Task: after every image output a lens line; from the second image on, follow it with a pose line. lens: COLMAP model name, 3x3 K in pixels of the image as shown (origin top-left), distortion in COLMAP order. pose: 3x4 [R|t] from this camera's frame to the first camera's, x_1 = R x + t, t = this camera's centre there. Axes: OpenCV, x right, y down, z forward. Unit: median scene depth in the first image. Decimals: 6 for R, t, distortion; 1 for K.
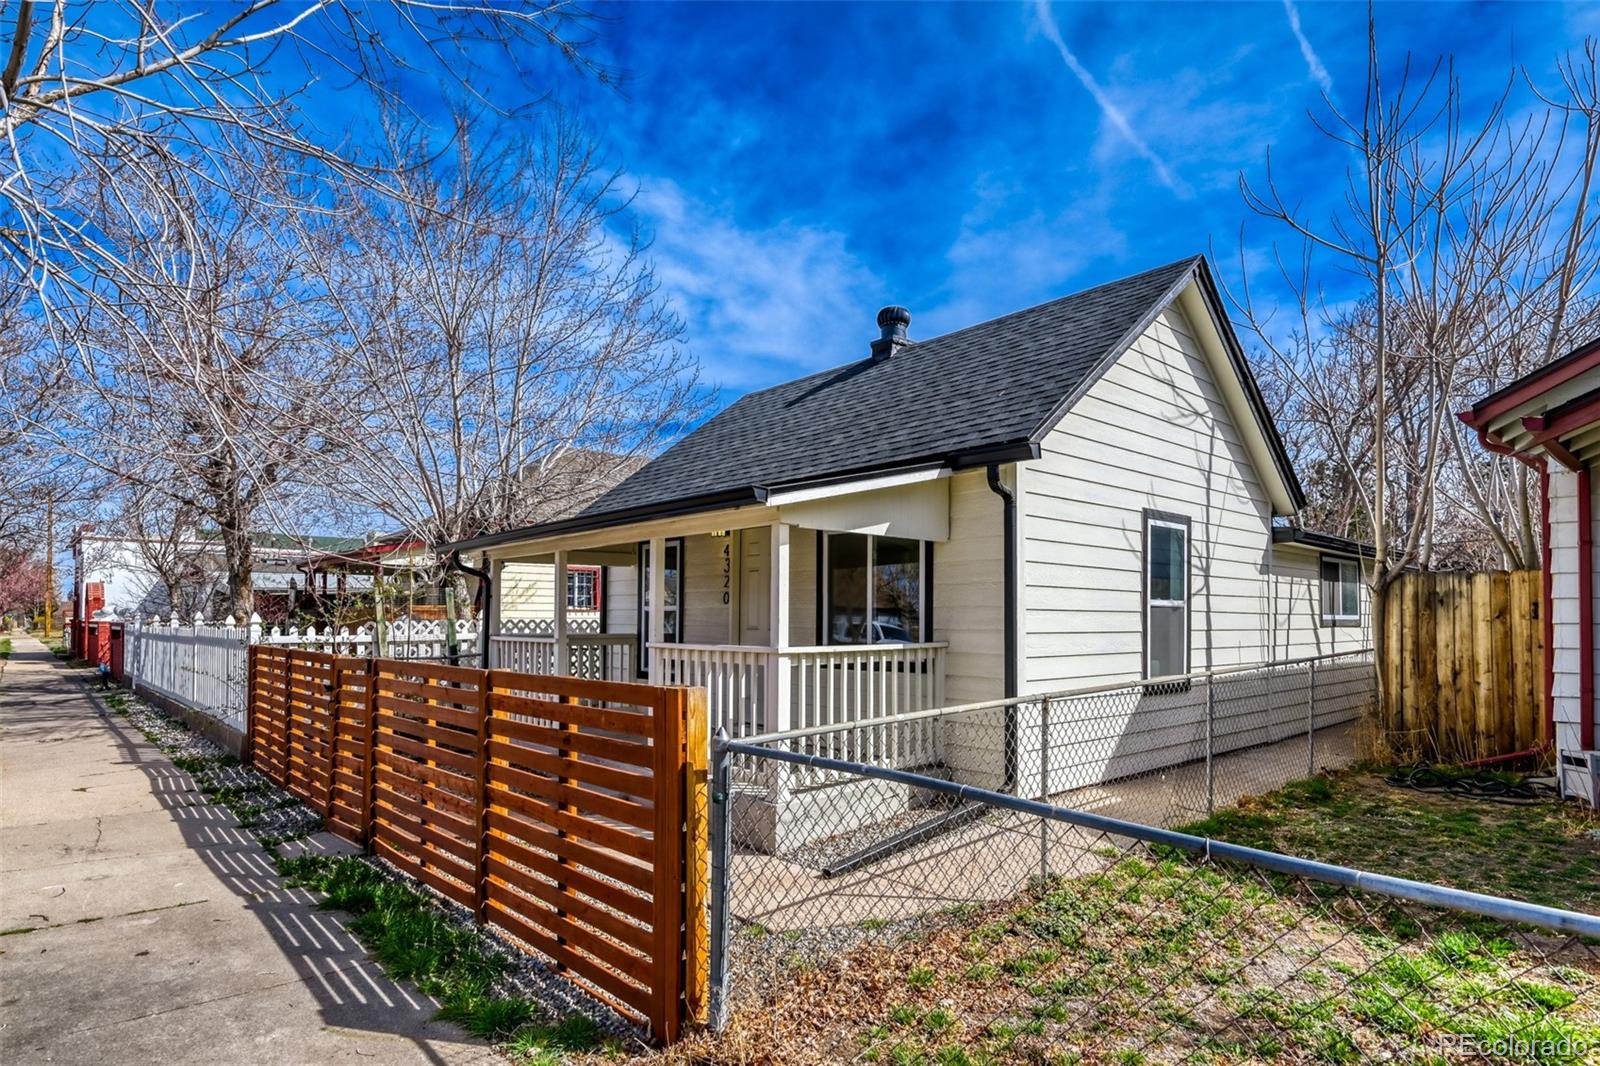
lens RADIAL K [[867.1, 0, 810.3], [0, 867.1, 602.8], [0, 0, 1]] dist [-0.014475, -0.000883]
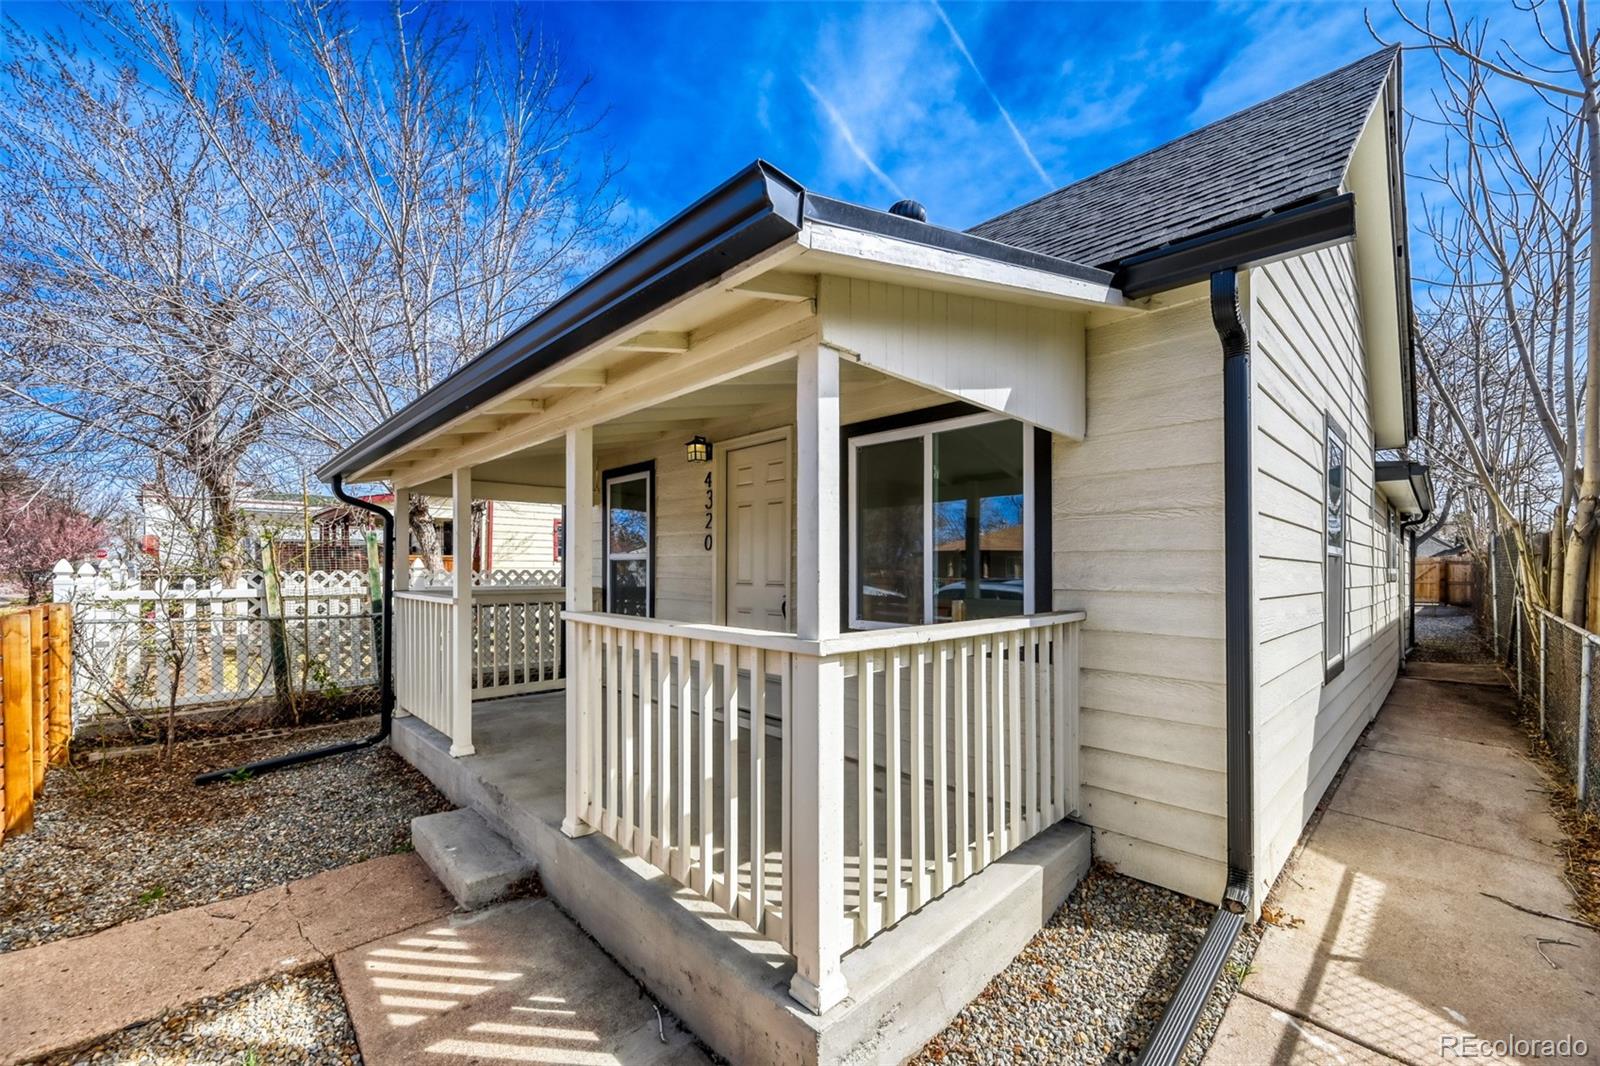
lens RADIAL K [[640.7, 0, 800.5], [0, 640.7, 530.2], [0, 0, 1]] dist [-0.003788, 0.000725]
pose [[0.999273, 0.007207, 0.037444, -0.048800], [-0.005558, 0.999017, -0.043968, 0.010250], [-0.037724, 0.043728, 0.998331, 0.578574]]
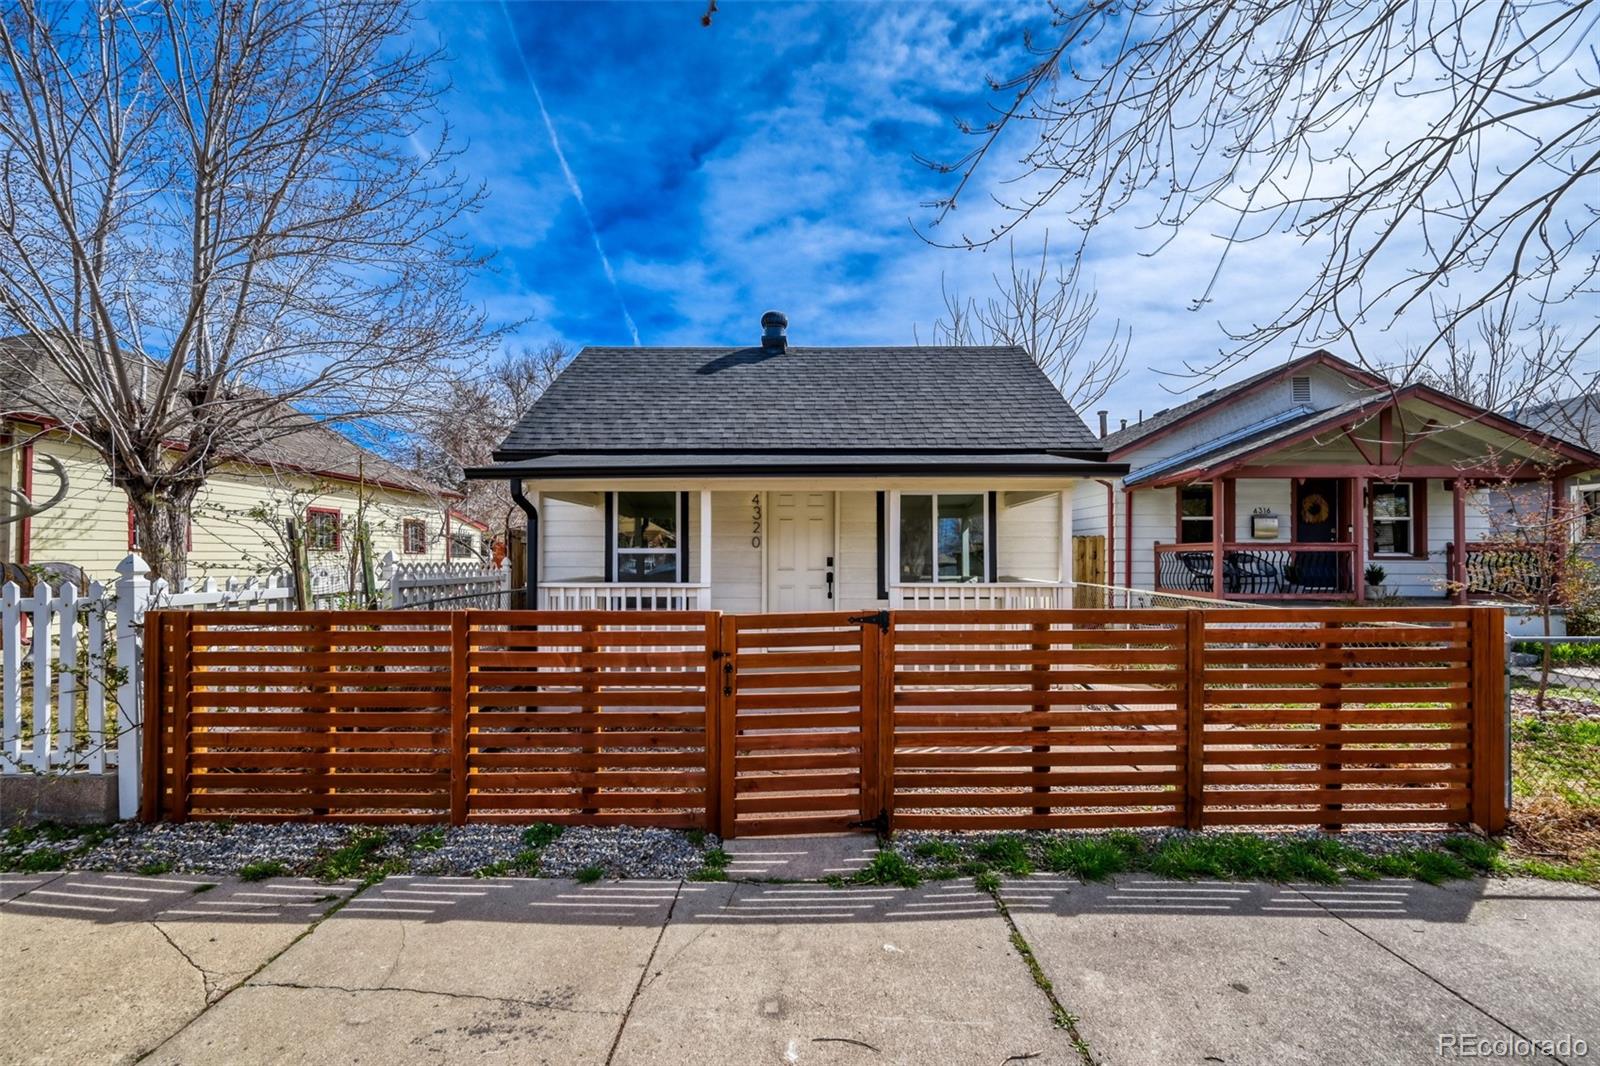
lens RADIAL K [[640.7, 0, 799.3], [0, 640.7, 548.4], [0, 0, 1]] dist [-0.003788, 0.000725]
pose [[0.681637, 0.008649, 0.731639, -0.878179], [-0.011876, 0.999929, -0.000755, 0.002708], [-0.731594, -0.008174, 0.681692, 0.524993]]
